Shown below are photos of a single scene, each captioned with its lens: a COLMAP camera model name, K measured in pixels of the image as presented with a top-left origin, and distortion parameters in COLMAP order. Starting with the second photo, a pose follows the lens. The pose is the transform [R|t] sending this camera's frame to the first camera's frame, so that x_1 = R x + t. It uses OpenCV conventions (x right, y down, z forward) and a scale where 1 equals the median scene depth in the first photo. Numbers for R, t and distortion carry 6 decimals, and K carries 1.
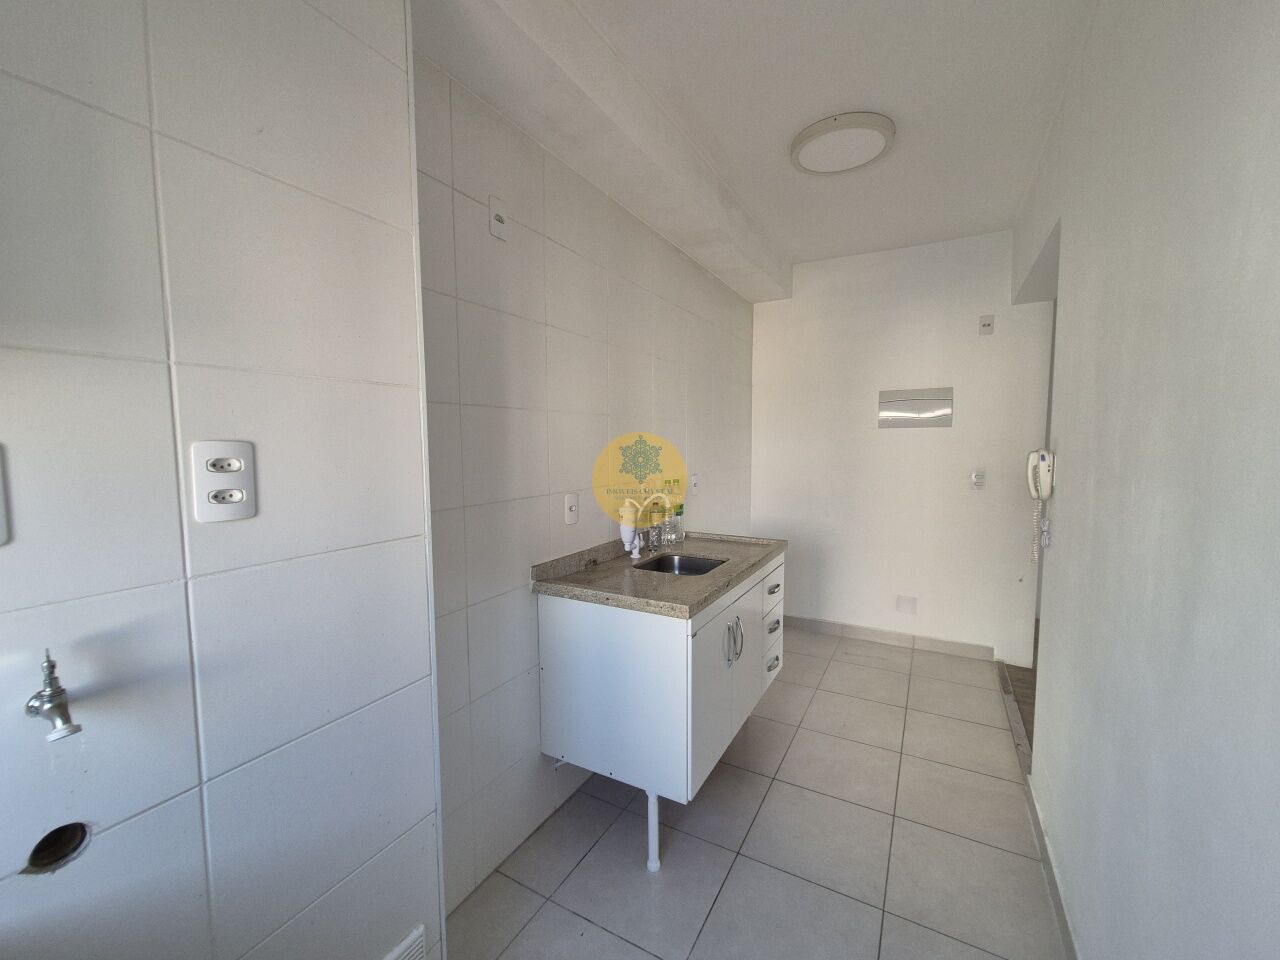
lens RADIAL K [[522.2, 0, 641.0], [0, 522.2, 480.2], [0, 0, 1]] dist [0.000500, 0.000714]
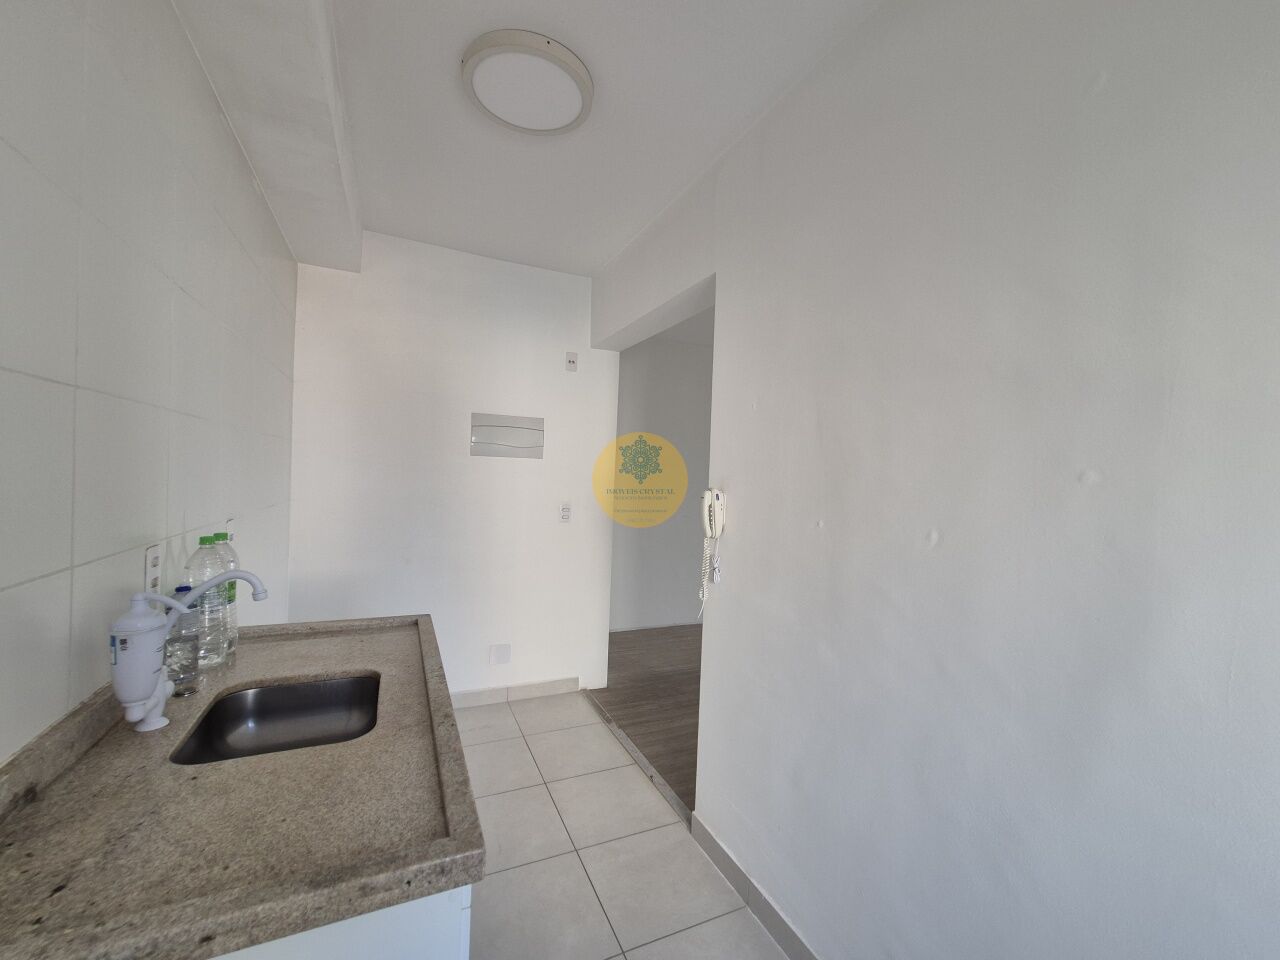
lens RADIAL K [[522.2, 0, 641.1], [0, 522.2, 483.2], [0, 0, 1]] dist [0.000500, 0.000714]
pose [[0.583257, 0.019168, 0.812062, -0.109916], [0.015446, 0.999279, -0.034681, -0.025415], [-0.812141, 0.032771, 0.582540, 0.360853]]
